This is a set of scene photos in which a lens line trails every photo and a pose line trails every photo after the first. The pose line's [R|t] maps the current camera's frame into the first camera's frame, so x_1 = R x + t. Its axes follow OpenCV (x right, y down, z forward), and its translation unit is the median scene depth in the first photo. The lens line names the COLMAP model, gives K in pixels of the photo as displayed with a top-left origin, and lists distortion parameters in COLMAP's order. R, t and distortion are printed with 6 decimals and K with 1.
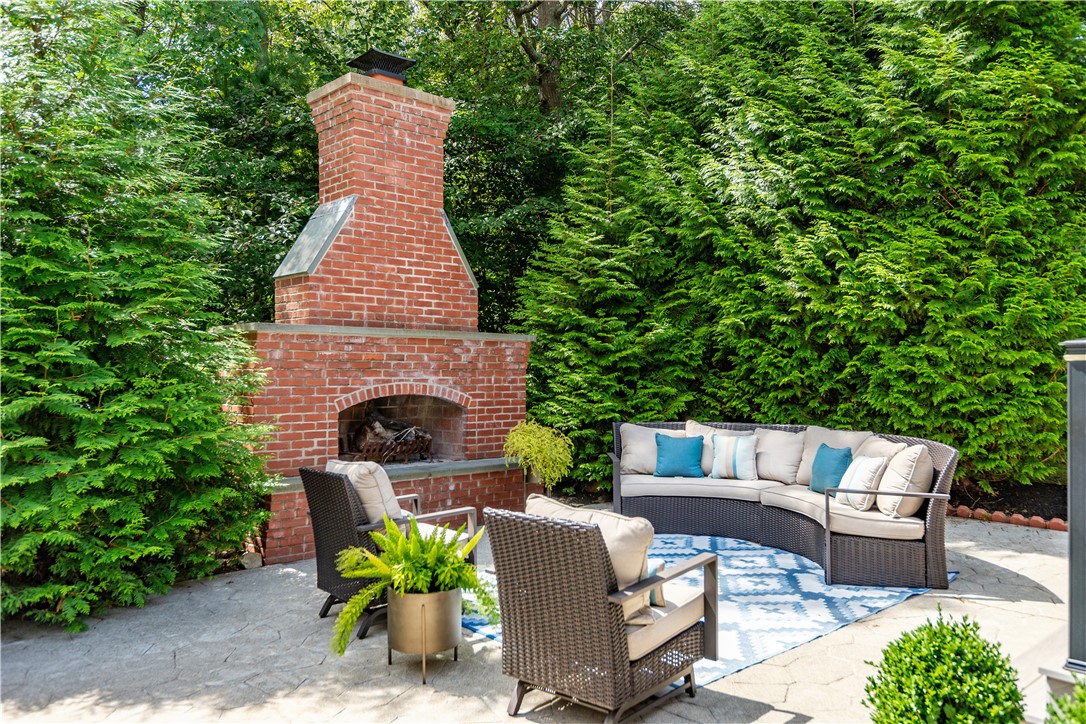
lens RADIAL K [[852.3, 0, 541.7], [0, 852.3, 387.5], [0, 0, 1]] dist [-0.002511, -0.001964]
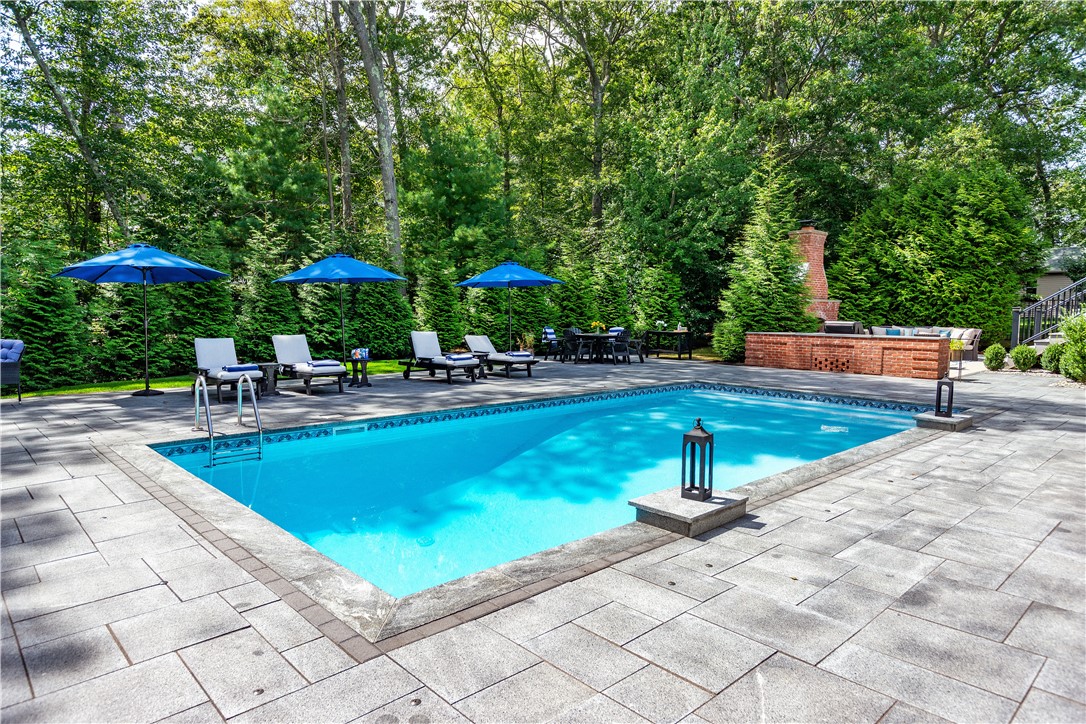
lens RADIAL K [[660.0, 0, 543.0], [0, 660.0, 362.0], [0, 0, 1]] dist [0.001706, 0.001148]
pose [[0.999772, 0.013351, -0.016665, -1.327807], [-0.012470, 0.998574, 0.051904, 0.072032], [0.017334, -0.051685, 0.998513, -1.897195]]
